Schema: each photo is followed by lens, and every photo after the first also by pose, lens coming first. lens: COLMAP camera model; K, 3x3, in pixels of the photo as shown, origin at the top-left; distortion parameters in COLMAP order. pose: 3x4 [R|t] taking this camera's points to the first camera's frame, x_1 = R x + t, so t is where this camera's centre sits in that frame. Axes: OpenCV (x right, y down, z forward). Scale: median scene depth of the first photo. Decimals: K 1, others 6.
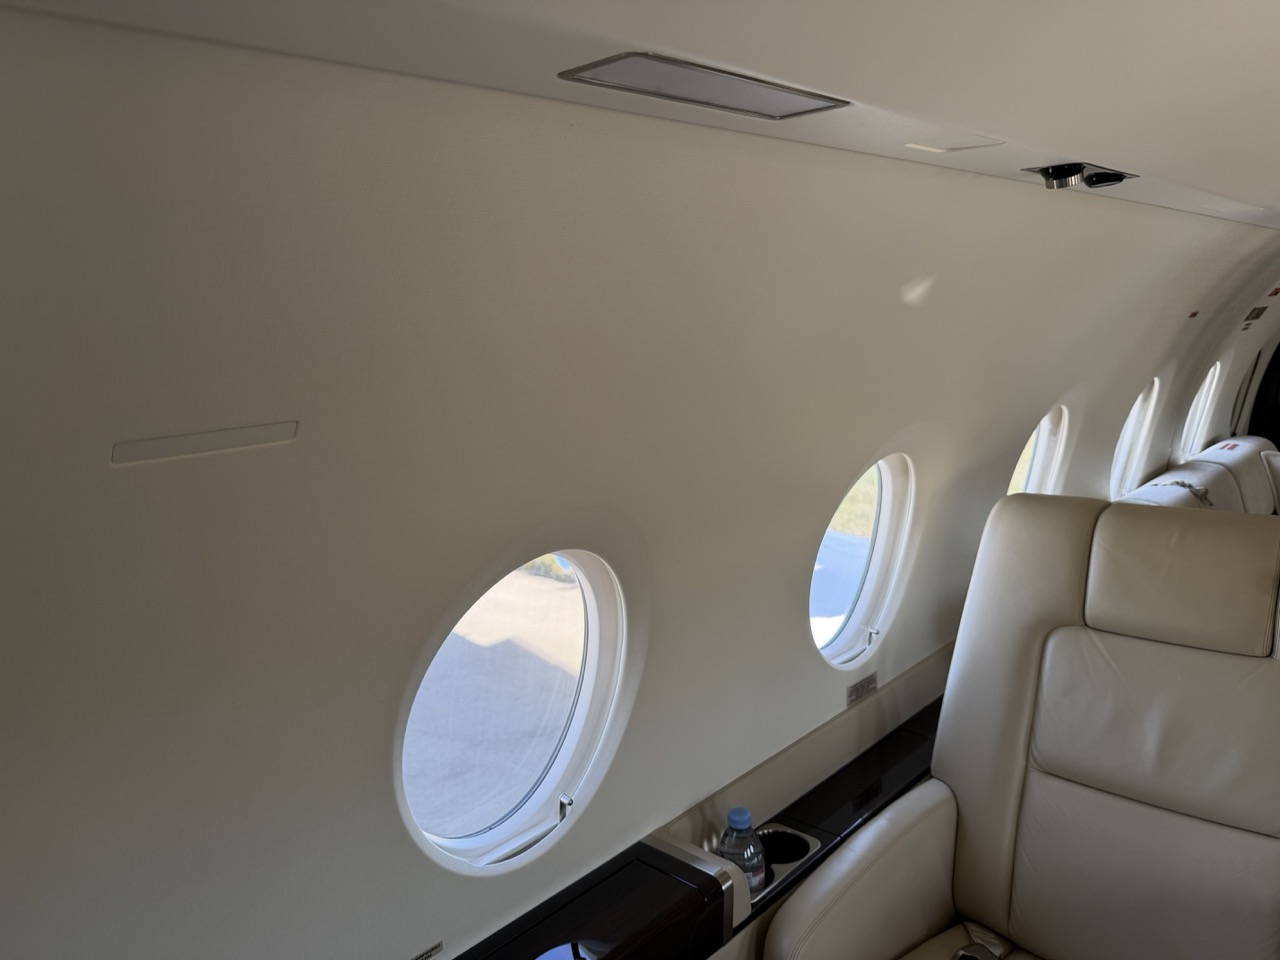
lens RADIAL K [[903.0, 0, 640.0], [0, 903.0, 480.0], [0, 0, 1]] dist [0.004692, 0.002349]
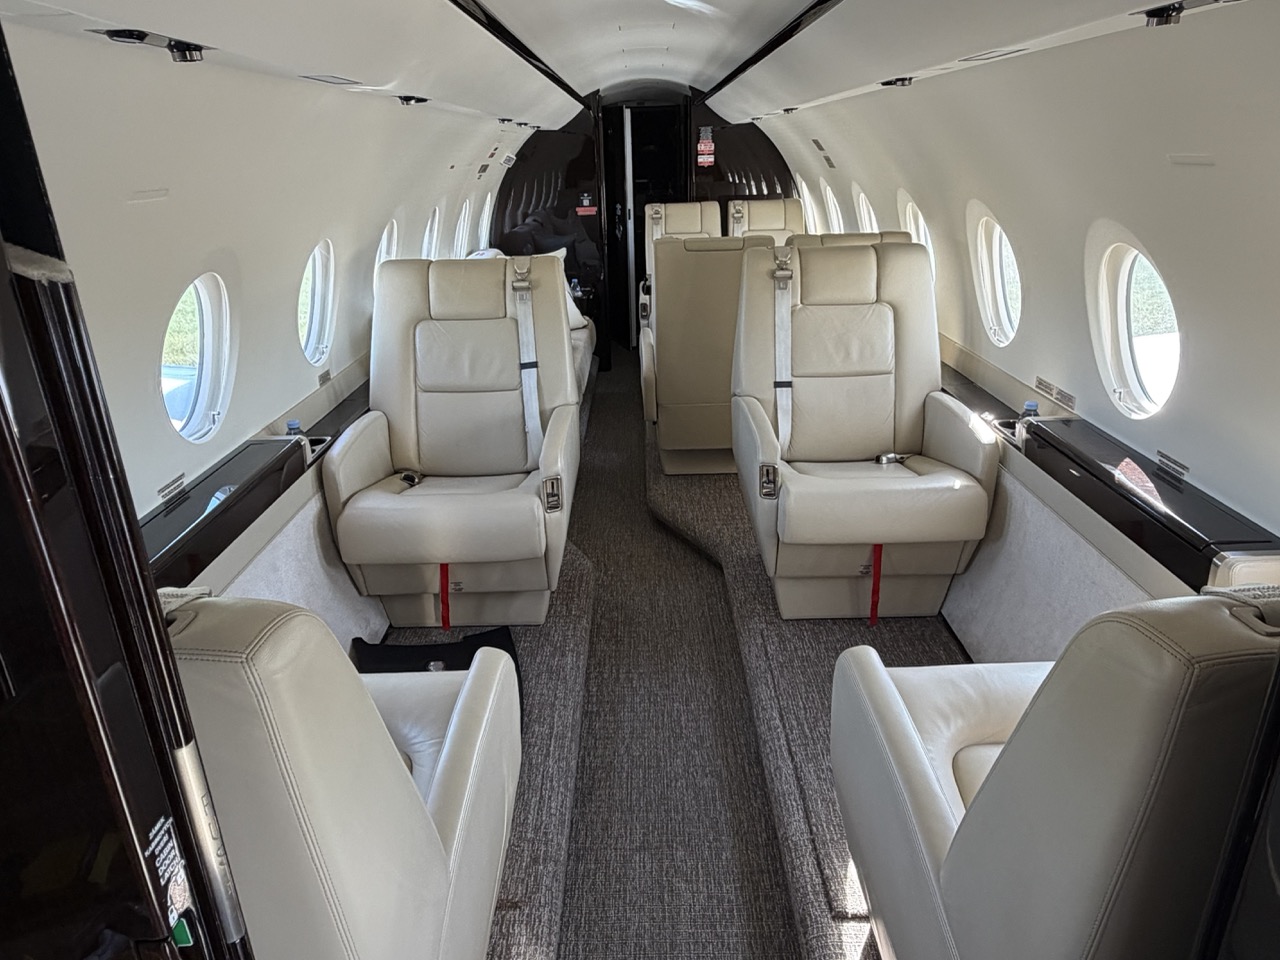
lens RADIAL K [[854.8, 0, 631.1], [0, 854.8, 485.5], [0, 0, 1]] dist [-0.005760, 0.001119]
pose [[0.732927, -0.208558, 0.647550, -0.518702], [0.094075, 0.973776, 0.207148, 0.168305], [-0.673771, -0.090906, 0.733327, -0.775403]]
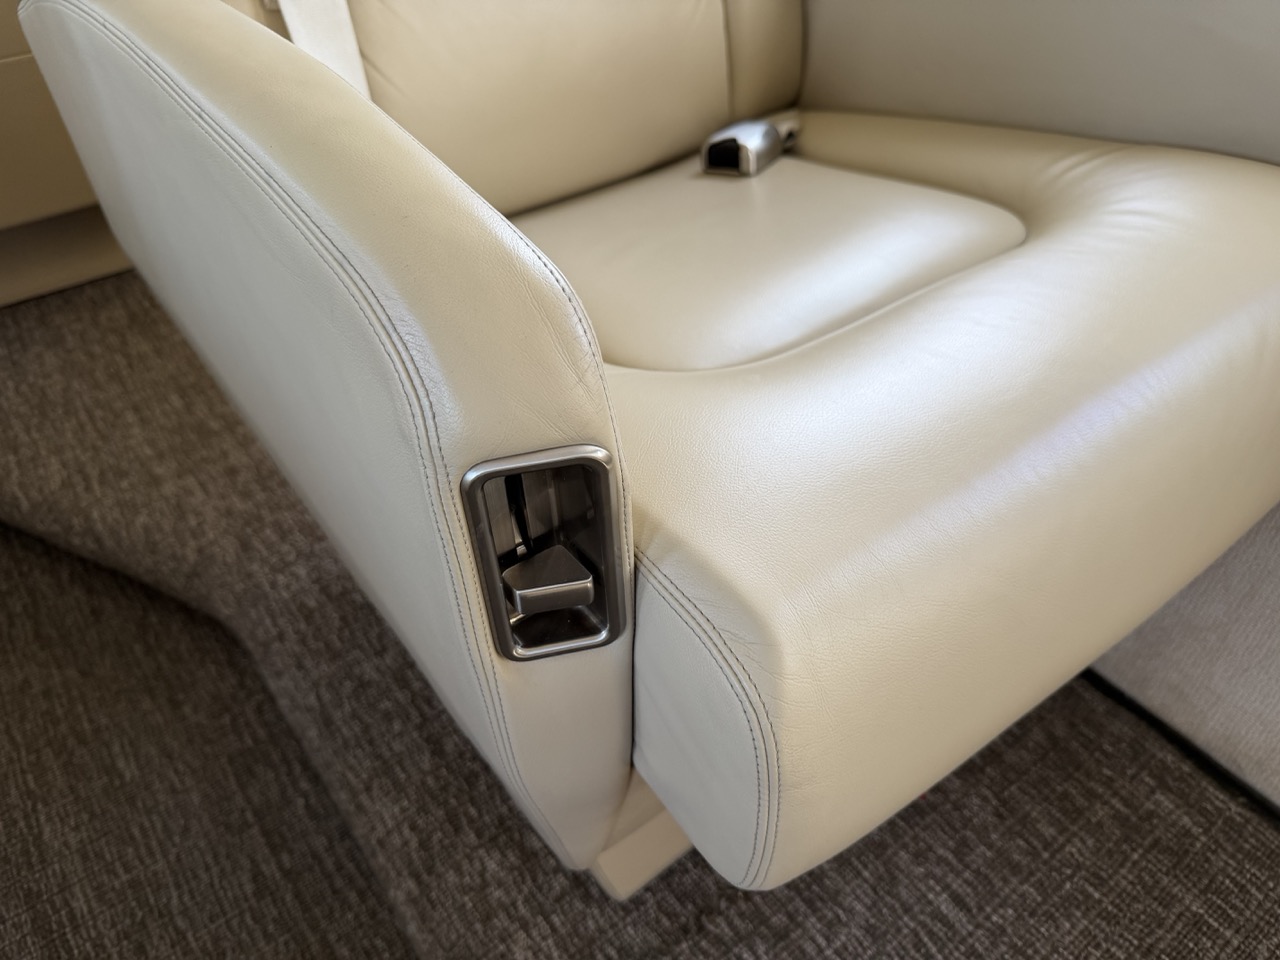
lens RADIAL K [[901.6, 0, 642.9], [0, 901.6, 480.2], [0, 0, 1]] dist [0.159039, -0.350521]
pose [[0.162097, -0.606413, 0.778452, 0.606853], [0.157737, 0.794665, 0.586197, 0.387989], [-0.974086, 0.027770, 0.224467, 0.199533]]
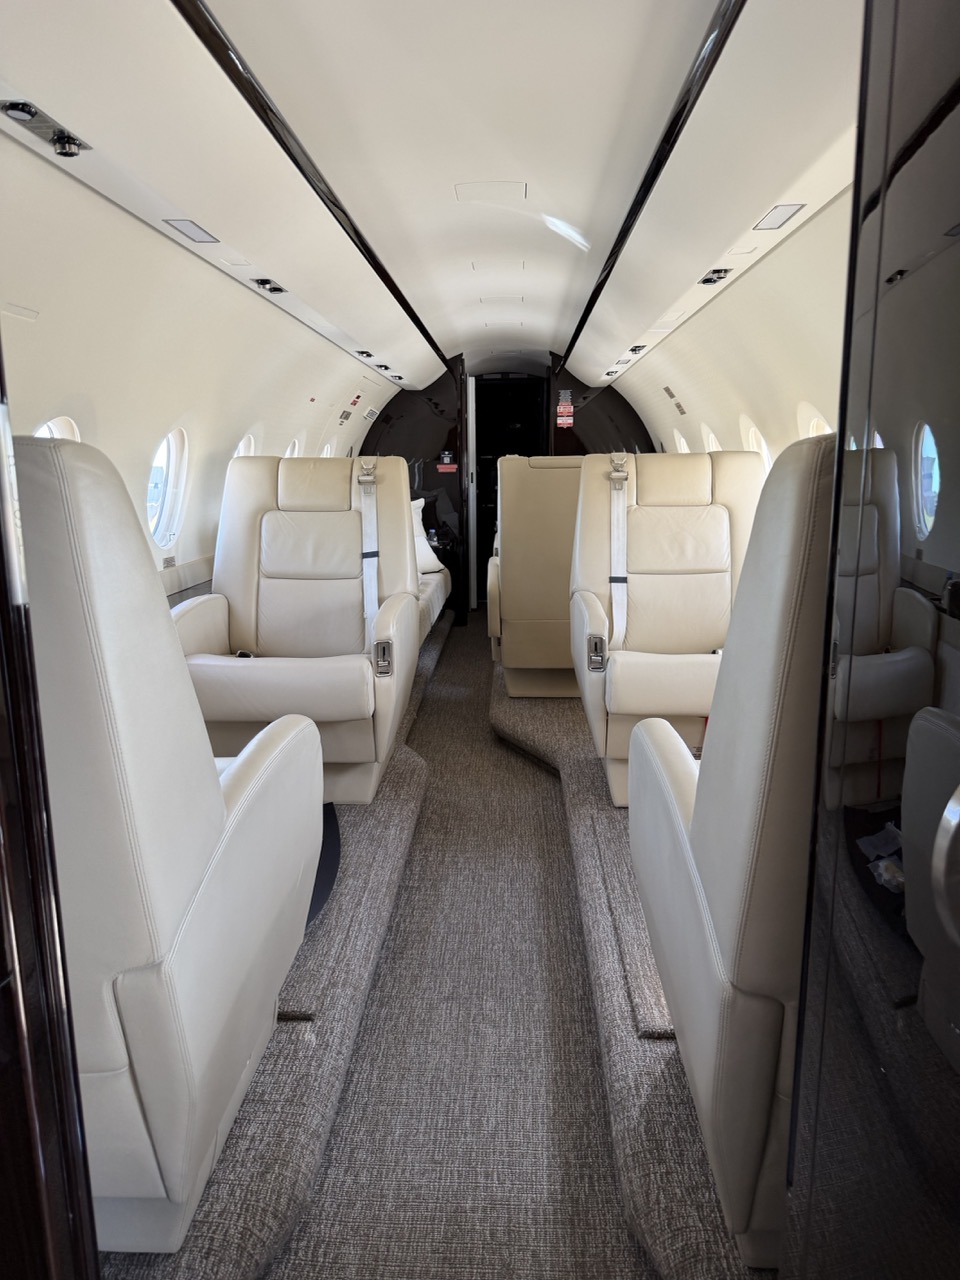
lens RADIAL K [[901.6, 0, 480.0], [0, 901.6, 640.0], [0, 0, 1]] dist [0.159039, -0.350521]
pose [[0.752959, -0.068716, 0.654470, -0.581649], [0.069420, 0.997278, 0.024841, 0.446083], [-0.654396, 0.026729, 0.755679, -0.934040]]
